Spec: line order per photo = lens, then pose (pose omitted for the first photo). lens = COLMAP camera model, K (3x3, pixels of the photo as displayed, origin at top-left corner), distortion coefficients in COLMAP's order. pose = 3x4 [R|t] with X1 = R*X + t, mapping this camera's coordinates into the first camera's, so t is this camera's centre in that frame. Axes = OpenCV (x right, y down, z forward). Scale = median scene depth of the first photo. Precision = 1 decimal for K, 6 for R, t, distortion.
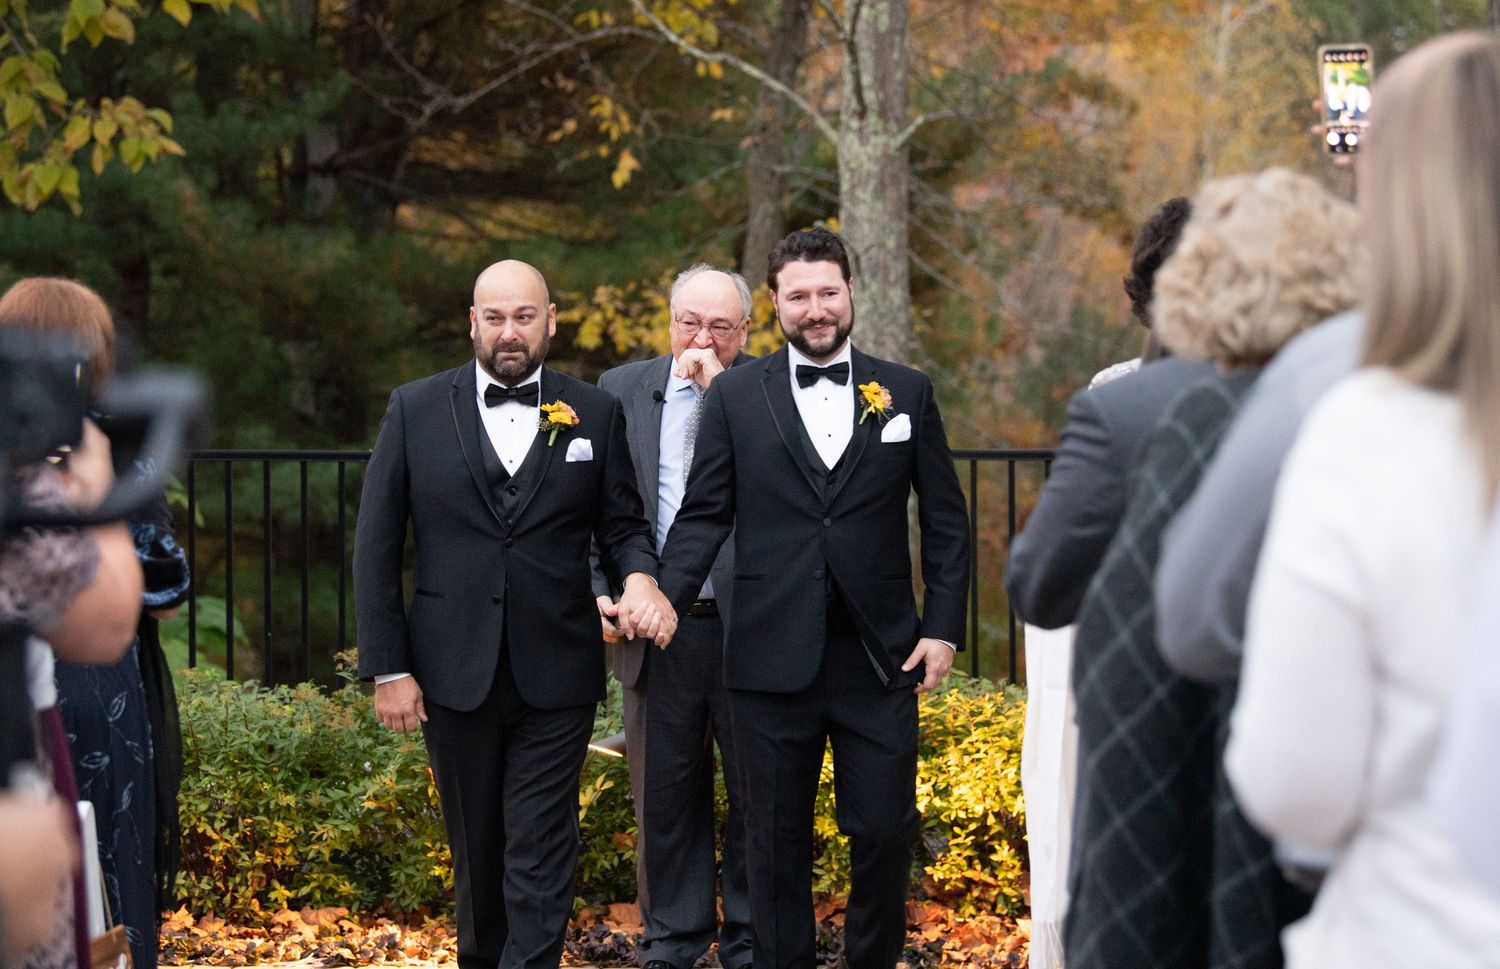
lens RADIAL K [[4142.0, 0, 752.9], [0, 4142.0, 481.0], [0, 0, 1]] dist [0.097399, 0.000000]
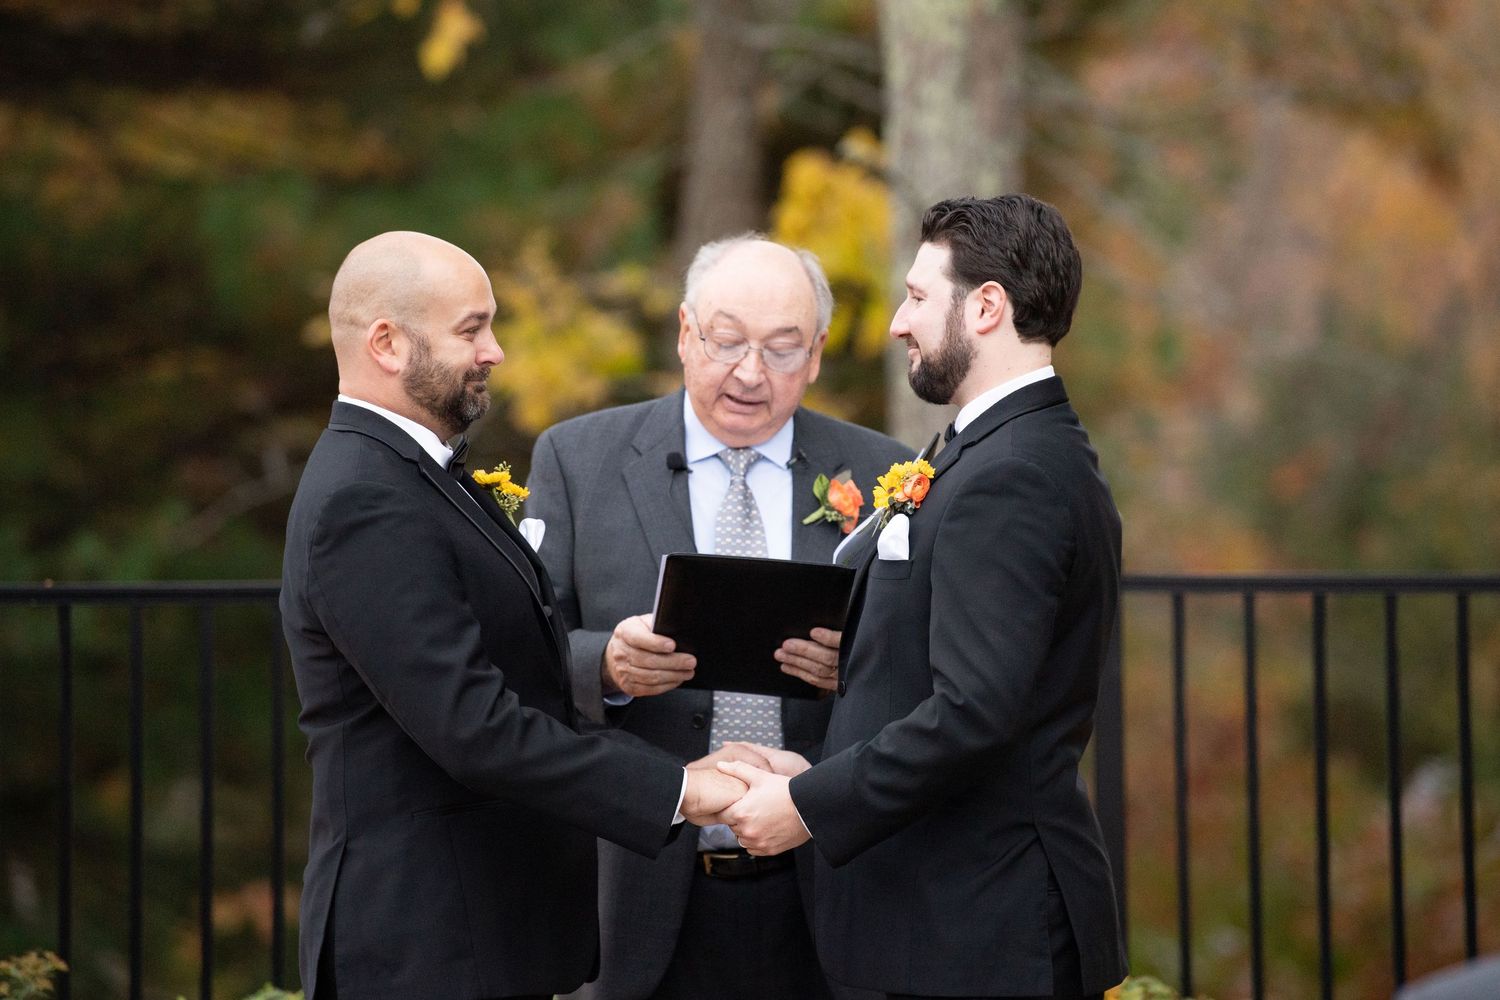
lens RADIAL K [[8270.3, 0, 739.6], [0, 8270.3, 493.3], [0, 0, 1]] dist [2.827814, 0.000000]
pose [[0.999942, -0.004279, 0.009859, -0.006366], [0.004472, 0.999798, -0.019602, 0.000956], [-0.009773, 0.019645, 0.999759, -0.027966]]
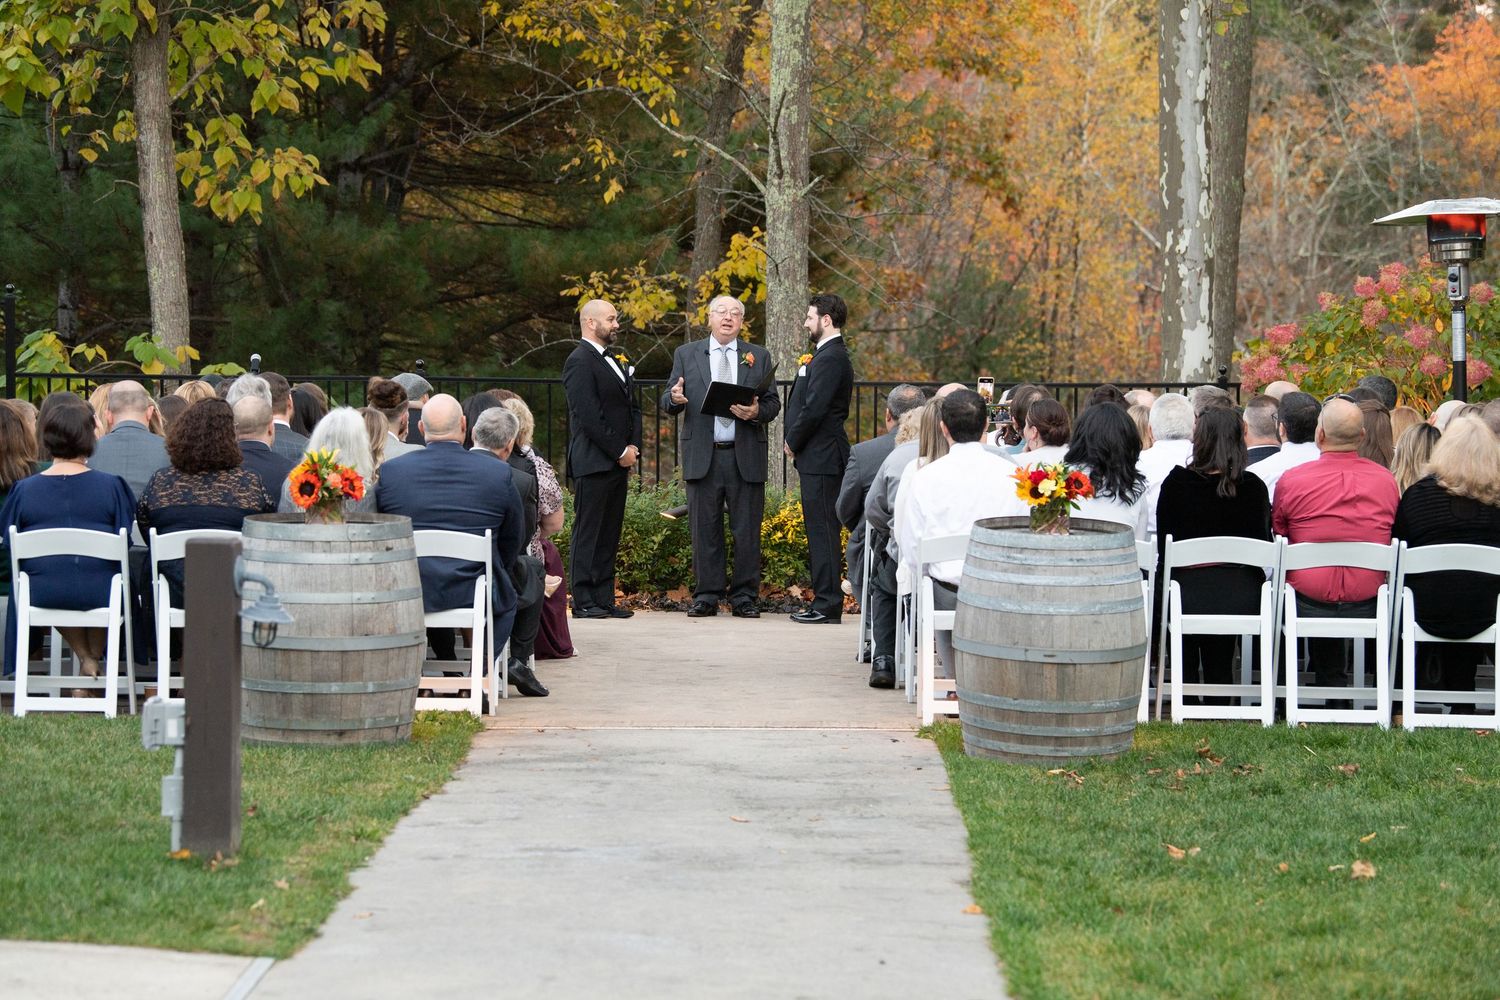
lens RADIAL K [[4734.7, 0, 744.8], [0, 4734.7, 500.2], [0, 0, 1]] dist [0.752813, 0.000000]
pose [[0.999658, 0.007702, 0.024984, -0.028894], [-0.008023, 0.999886, 0.012790, 0.012351], [-0.024883, -0.012986, 0.999606, -0.748505]]
